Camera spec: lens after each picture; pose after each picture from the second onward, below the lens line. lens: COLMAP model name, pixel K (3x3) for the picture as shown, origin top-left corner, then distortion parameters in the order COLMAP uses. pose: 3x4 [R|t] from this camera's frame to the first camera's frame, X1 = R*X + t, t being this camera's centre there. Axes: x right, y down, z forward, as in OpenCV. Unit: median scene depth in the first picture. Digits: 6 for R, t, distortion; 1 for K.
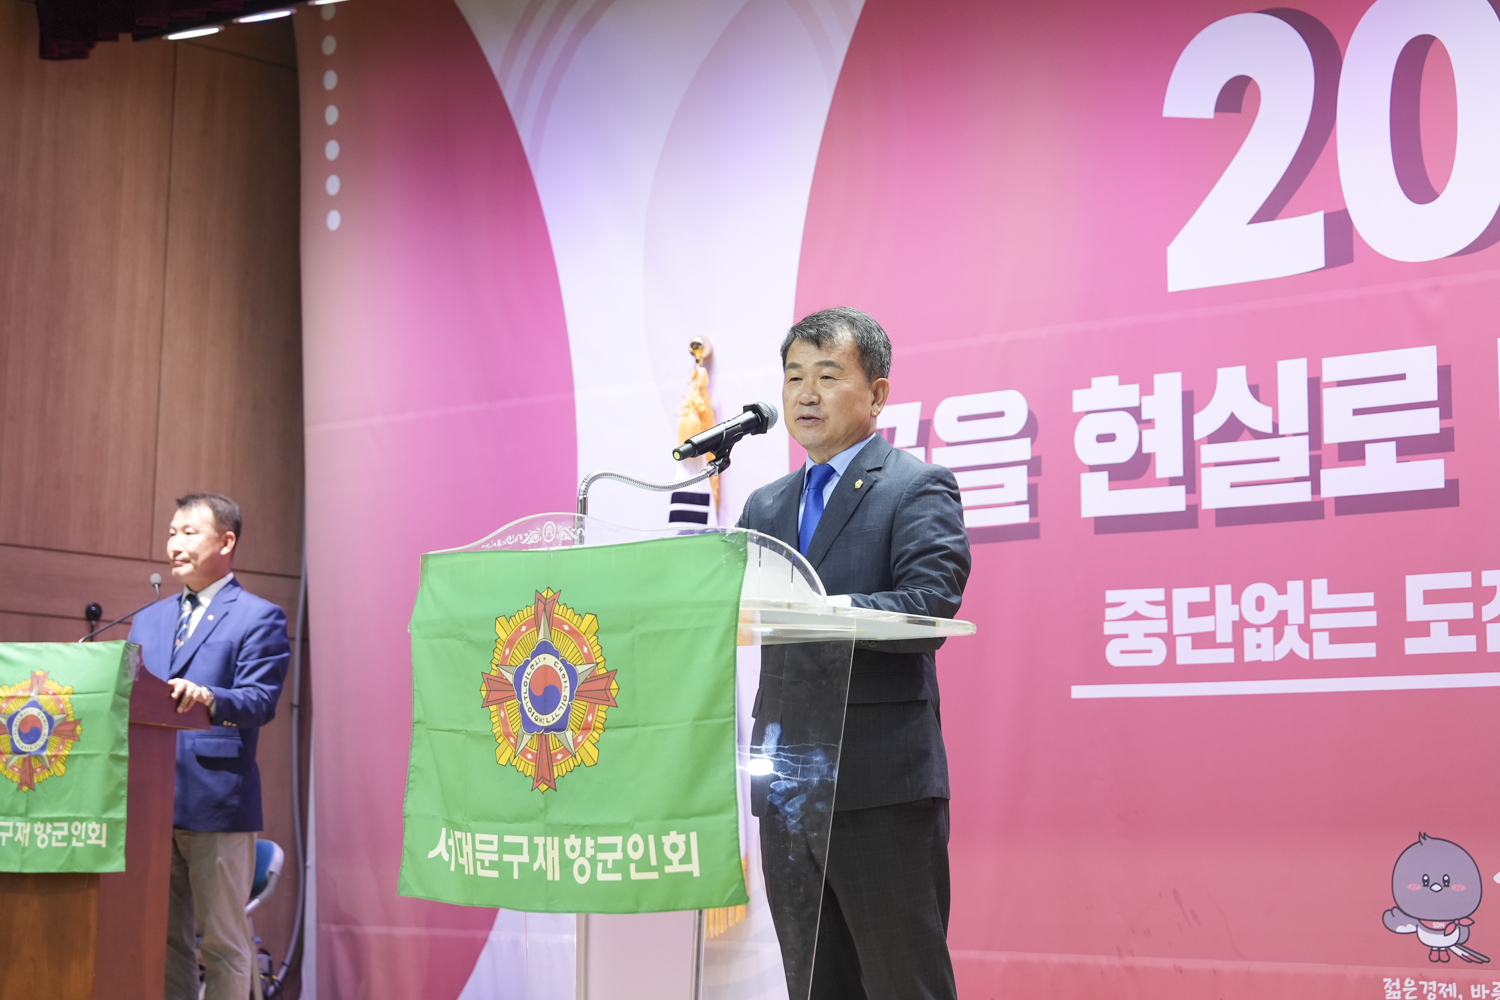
lens RADIAL K [[3293.9, 0, 750.0], [0, 3293.9, 450.3], [0, 0, 1]] dist [-0.051870, 0.094466]
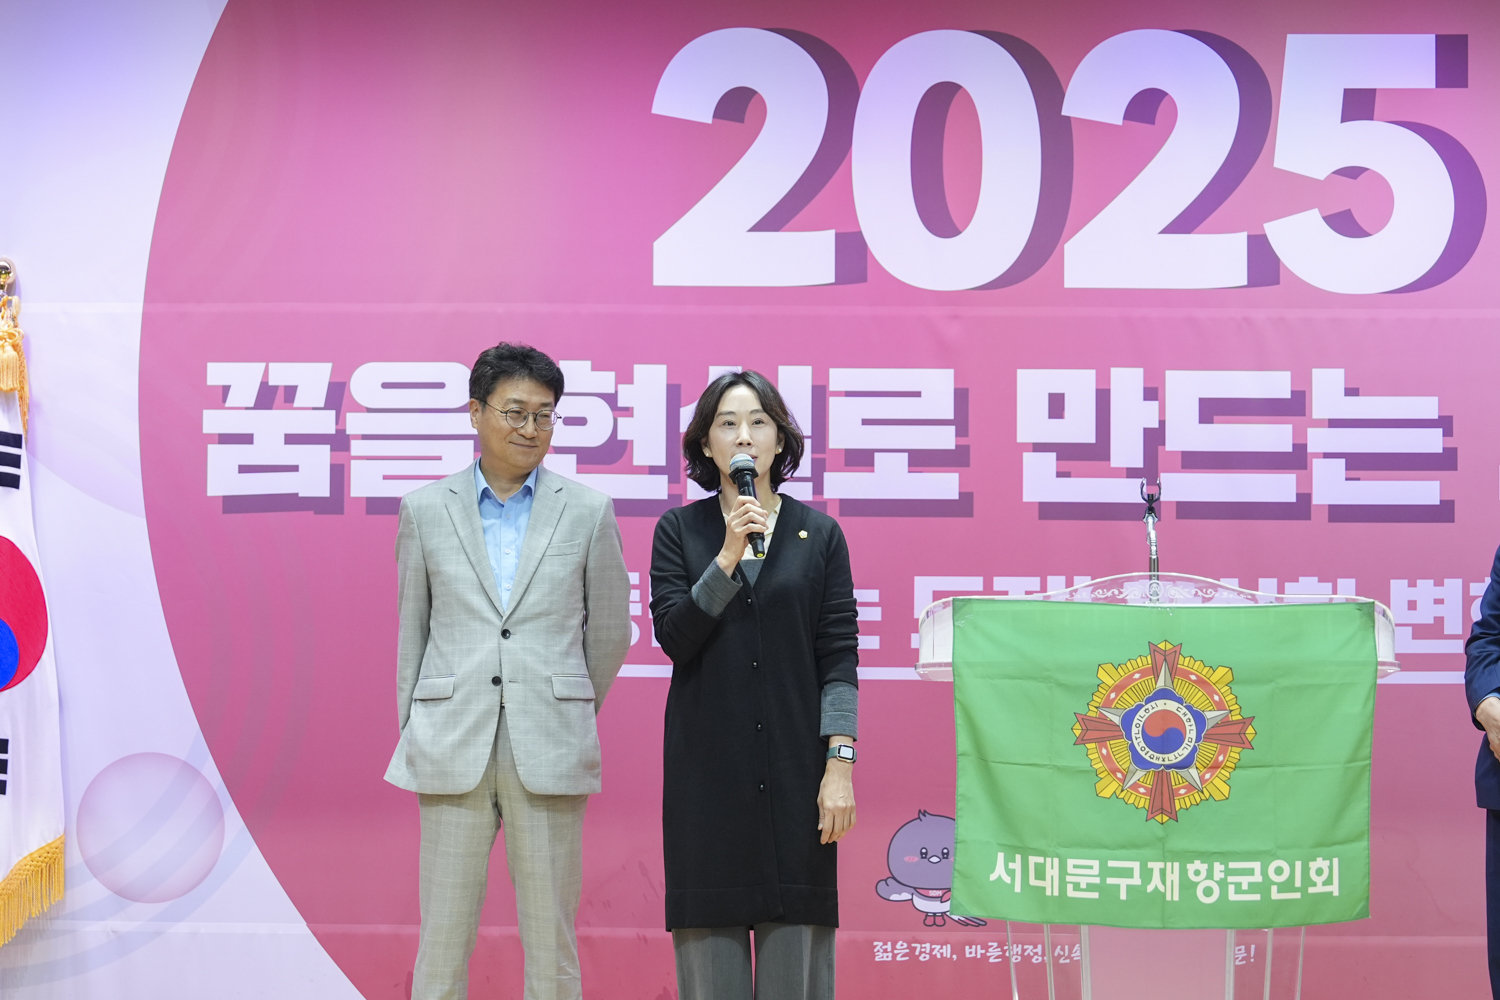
lens RADIAL K [[3866.5, 0, 750.0], [0, 3866.5, 500.0], [0, 0, 1]] dist [-0.013252, 0.078608]
pose [[0.742056, 0.038461, 0.669234, -0.725211], [-0.081625, 0.996108, 0.033262, -0.026416], [-0.665350, -0.079308, 0.742307, 0.083380]]
